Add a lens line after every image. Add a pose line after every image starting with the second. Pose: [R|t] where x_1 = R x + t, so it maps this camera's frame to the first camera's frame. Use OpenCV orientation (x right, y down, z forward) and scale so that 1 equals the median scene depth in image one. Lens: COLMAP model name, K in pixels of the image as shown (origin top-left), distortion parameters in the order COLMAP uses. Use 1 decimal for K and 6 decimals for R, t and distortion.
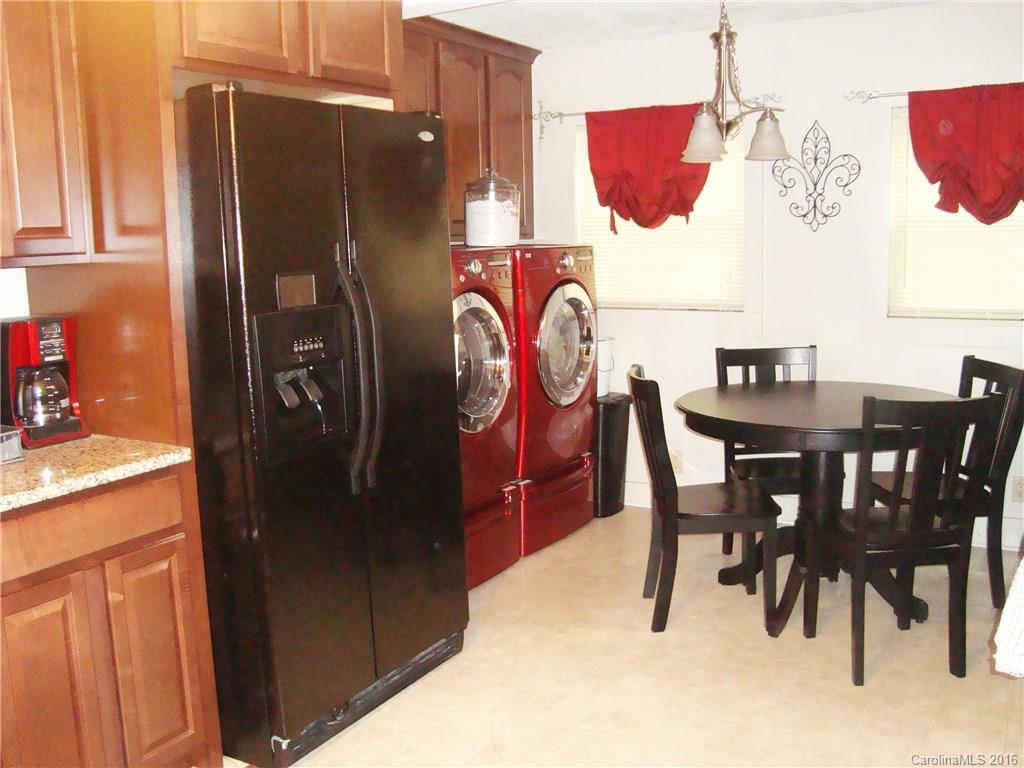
lens RADIAL K [[972.9, 0, 507.9], [0, 972.9, 376.7], [0, 0, 1]] dist [-0.142240, 0.000000]
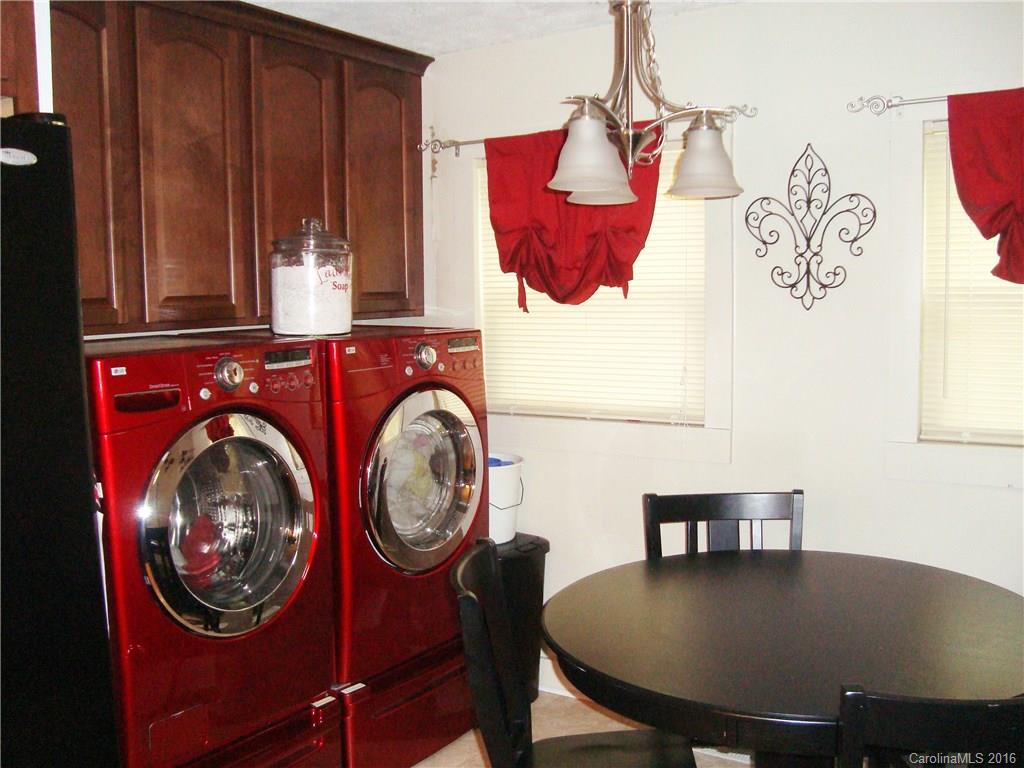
lens RADIAL K [[972.9, 0, 511.2], [0, 972.9, 387.3], [0, 0, 1]] dist [-0.142240, 0.000000]
pose [[0.999111, 0.007964, -0.041388, 0.143609], [-0.009872, 0.998888, -0.046104, -0.065625], [0.040975, 0.046472, 0.998079, 0.330086]]
